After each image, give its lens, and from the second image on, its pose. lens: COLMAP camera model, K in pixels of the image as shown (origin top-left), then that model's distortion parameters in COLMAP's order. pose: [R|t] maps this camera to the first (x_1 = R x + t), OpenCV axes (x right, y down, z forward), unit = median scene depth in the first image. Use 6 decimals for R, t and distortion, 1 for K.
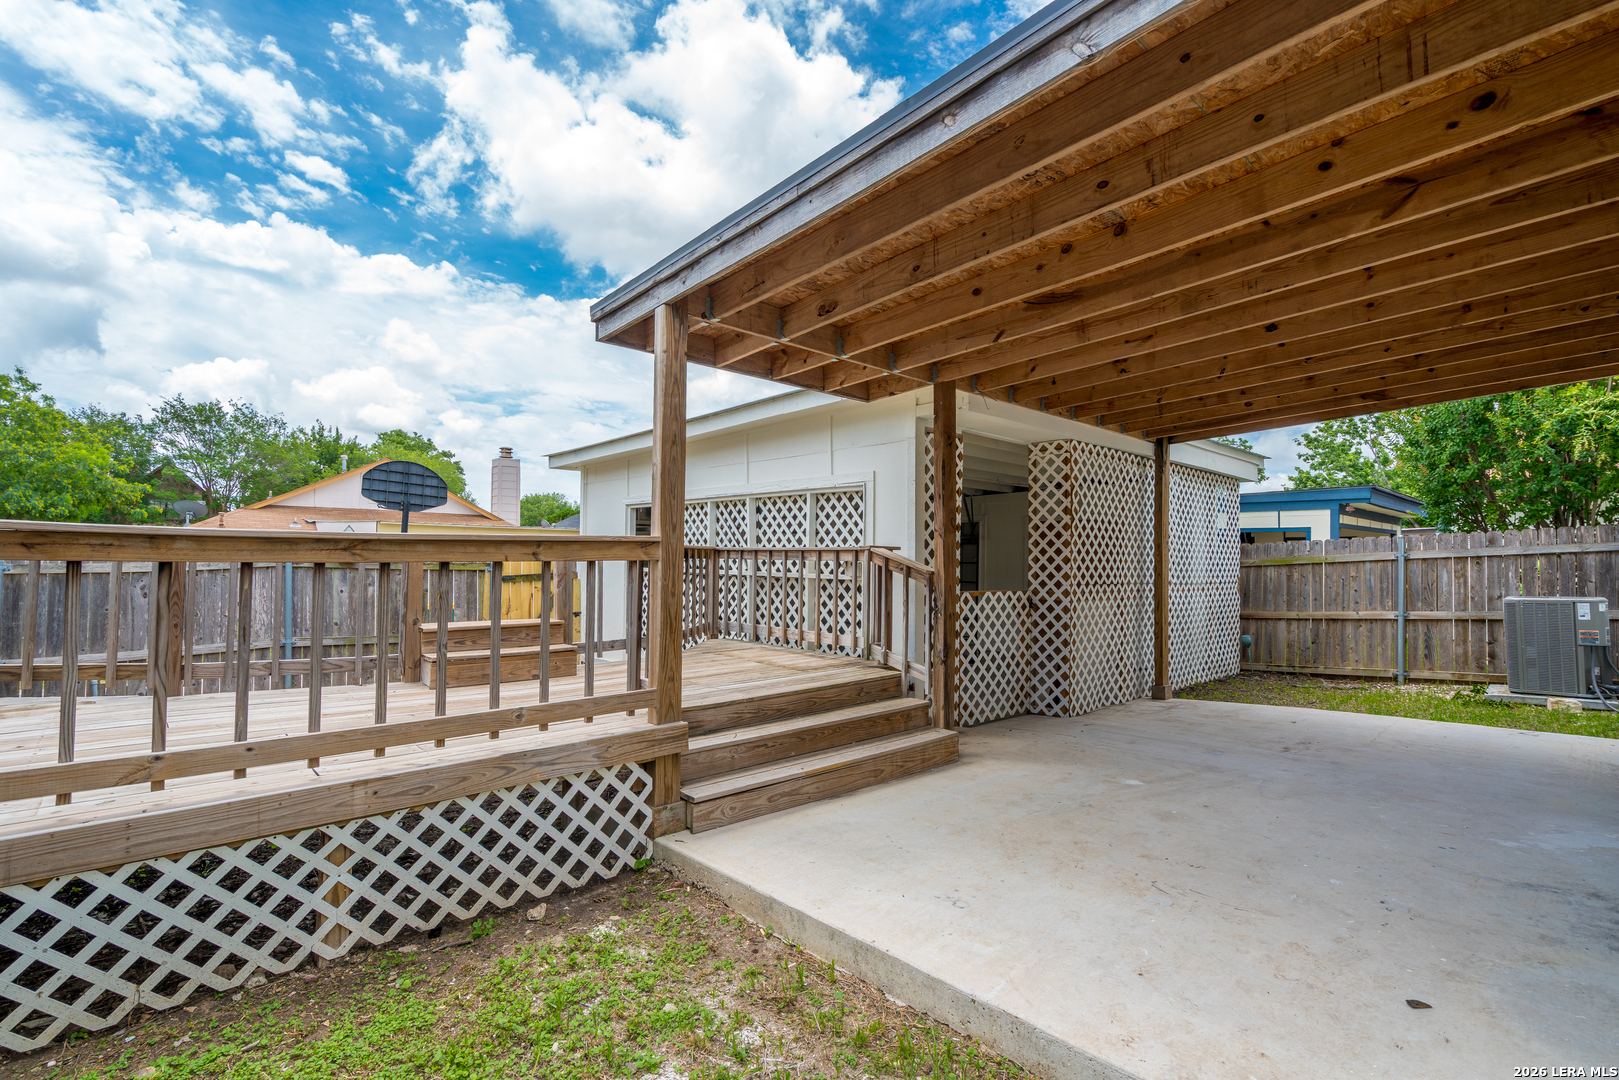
lens RADIAL K [[739.7, 0, 834.2], [0, 739.7, 537.4], [0, 0, 1]] dist [-0.008117, 0.003668]
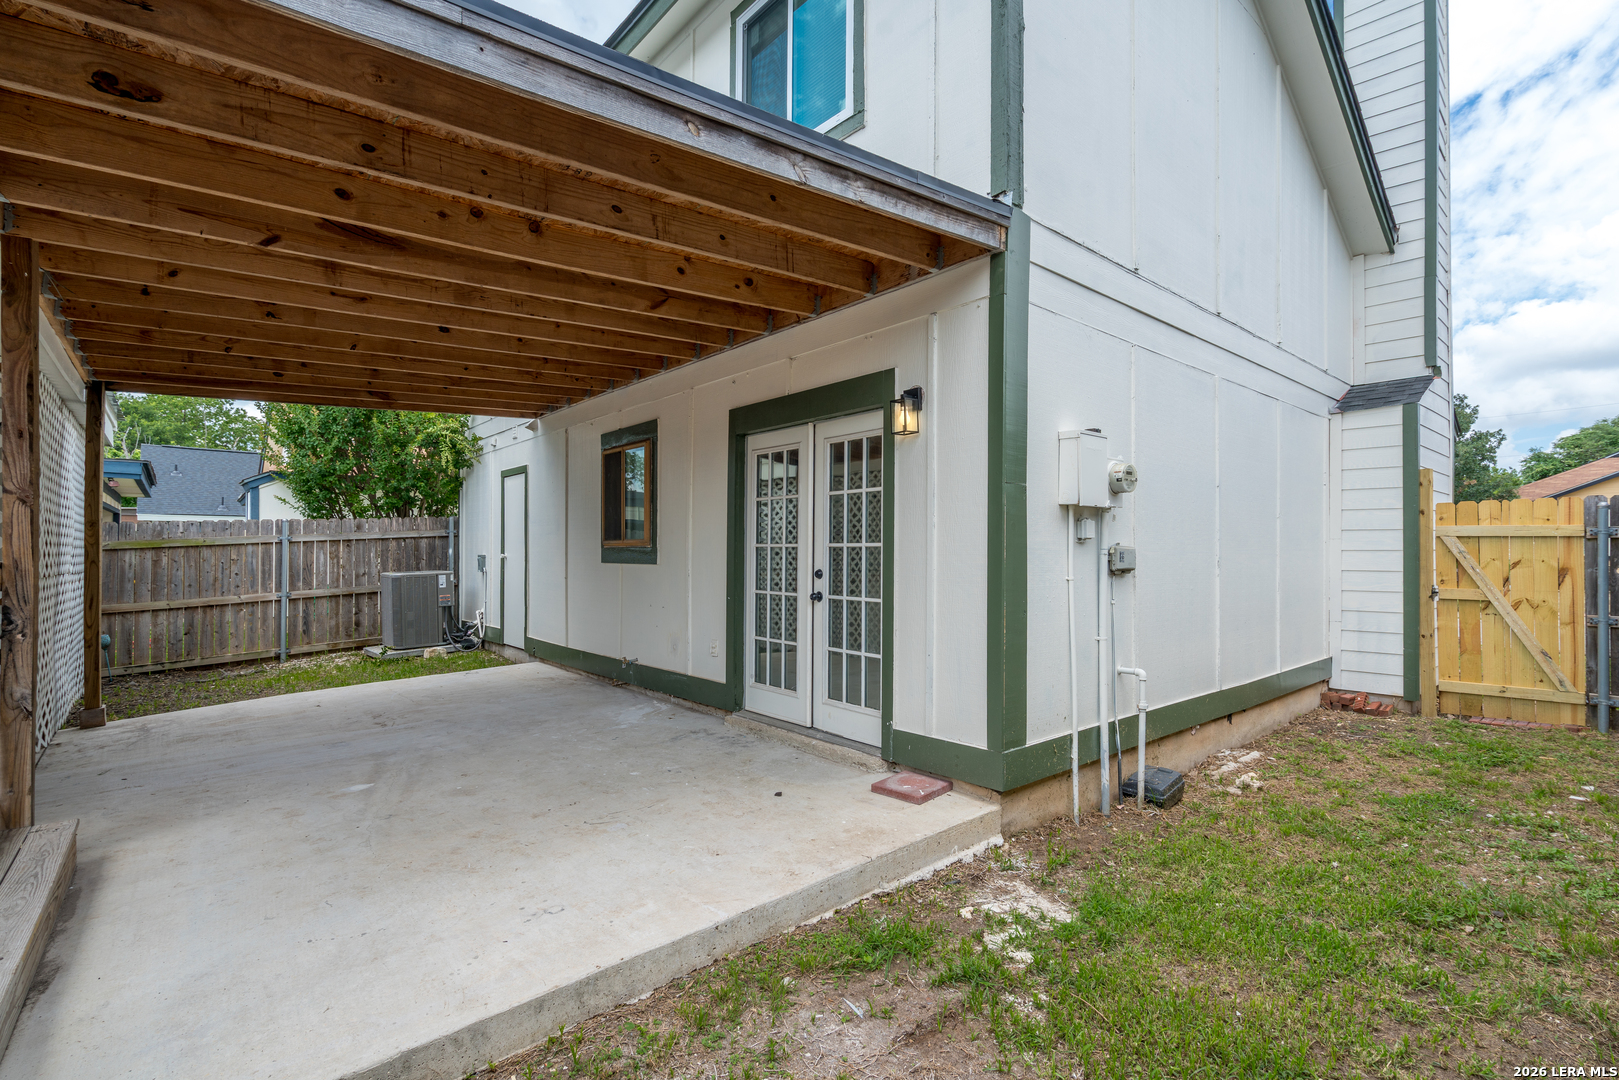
lens RADIAL K [[739.7, 0, 813.6], [0, 739.7, 547.2], [0, 0, 1]] dist [-0.008117, 0.003668]
pose [[0.055183, -0.004569, 0.998466, -0.402560], [-0.033317, 0.999424, 0.006414, 0.008817], [-0.997920, -0.033620, 0.054999, 0.339824]]
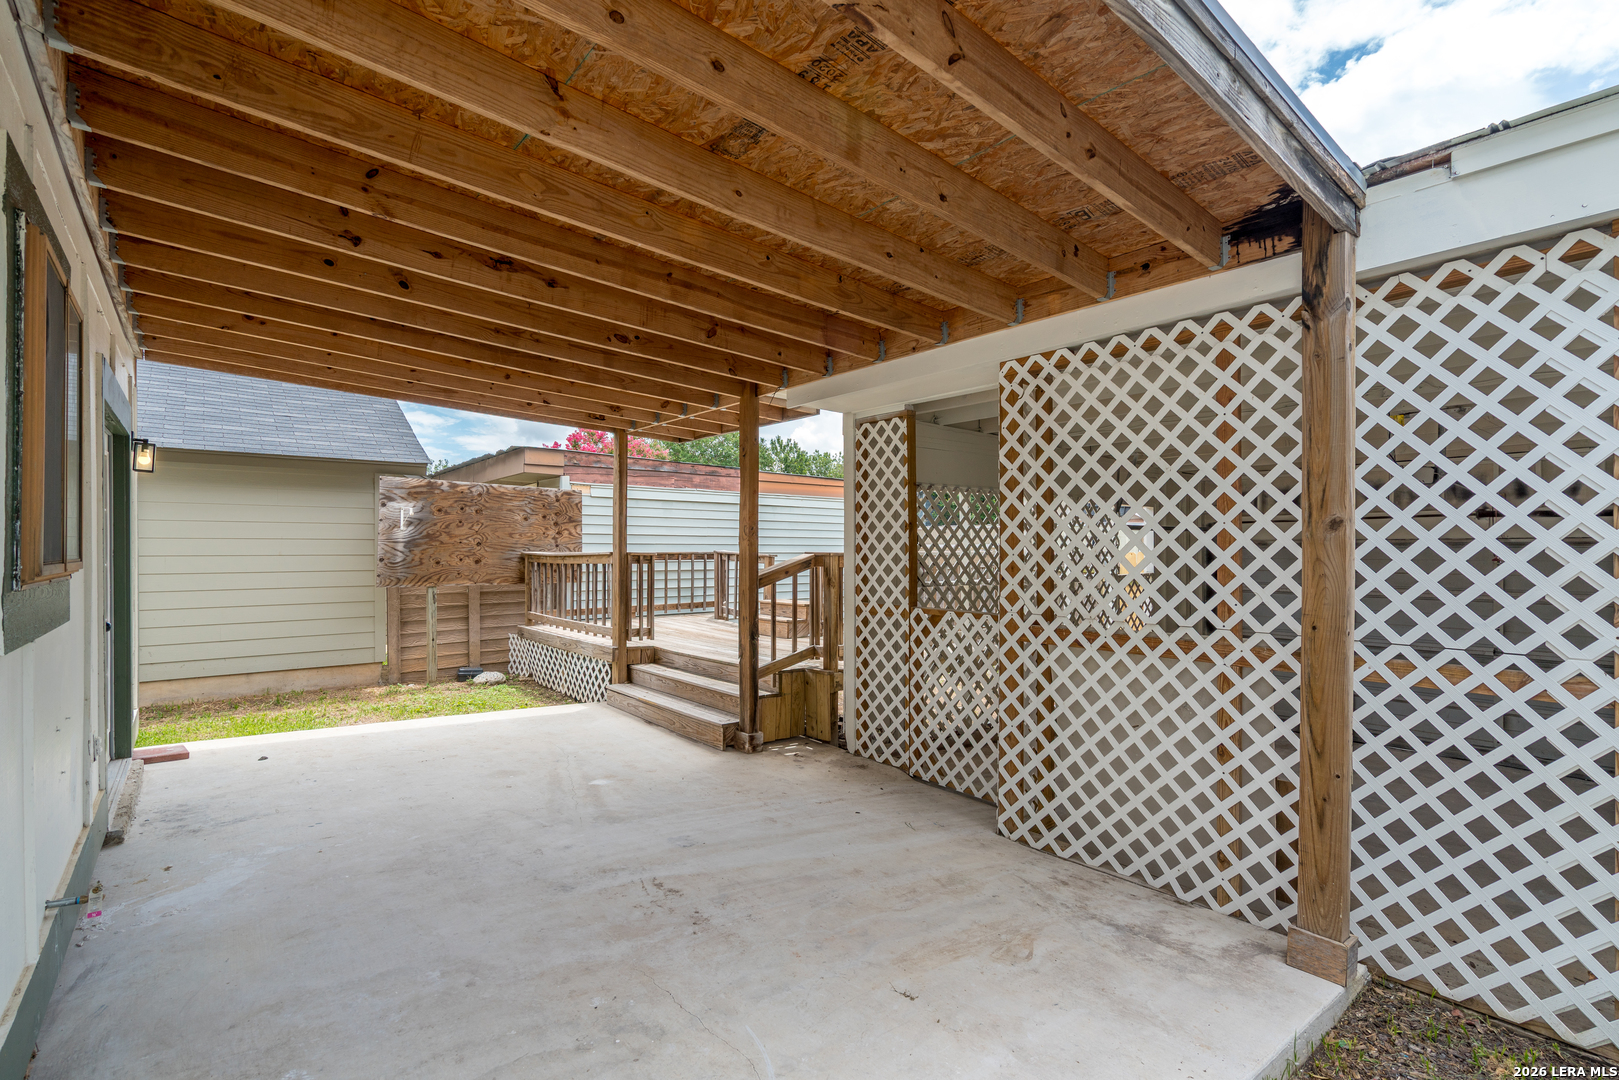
lens RADIAL K [[739.7, 0, 799.7], [0, 739.7, 553.5], [0, 0, 1]] dist [-0.008117, 0.003668]
pose [[-0.076434, -0.008882, -0.997035, 1.202994], [0.026291, 0.999595, -0.010920, 0.026414], [0.996728, -0.027047, -0.076169, 1.161496]]
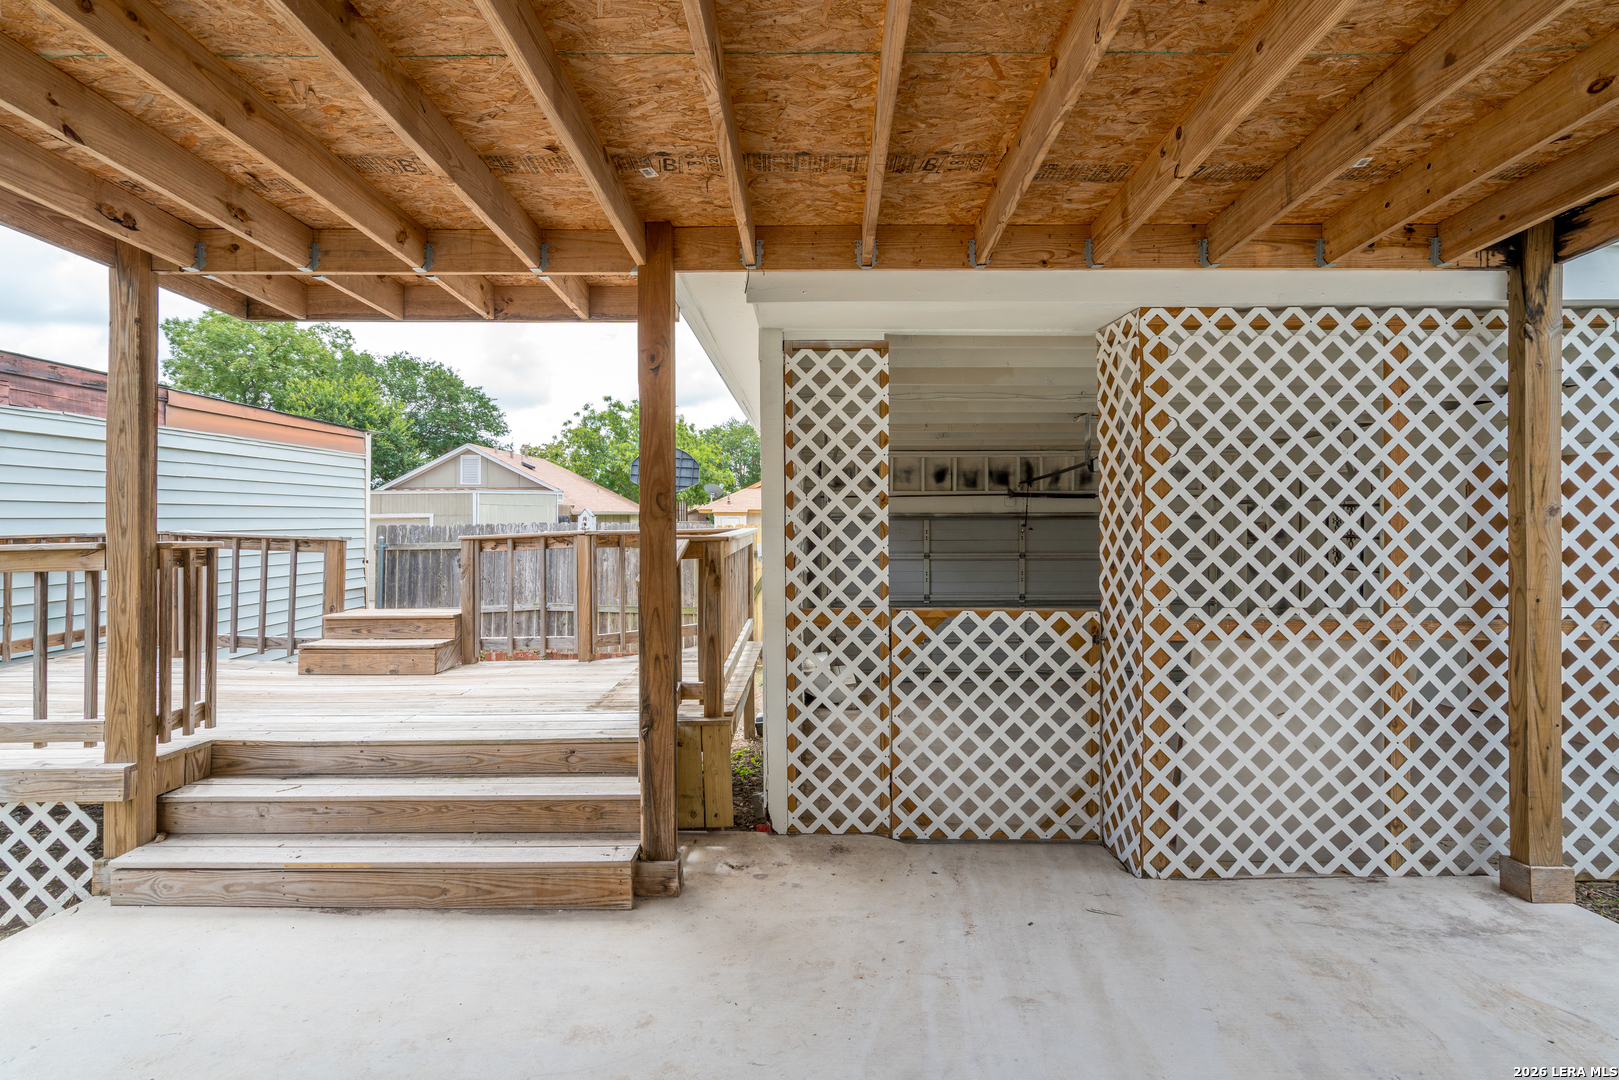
lens RADIAL K [[739.7, 0, 821.0], [0, 739.7, 514.6], [0, 0, 1]] dist [-0.008117, 0.003668]
pose [[0.726476, -0.018586, -0.686940, 0.657919], [0.032317, 0.999452, 0.007136, -0.009343], [0.686431, -0.027384, 0.726679, 0.660661]]
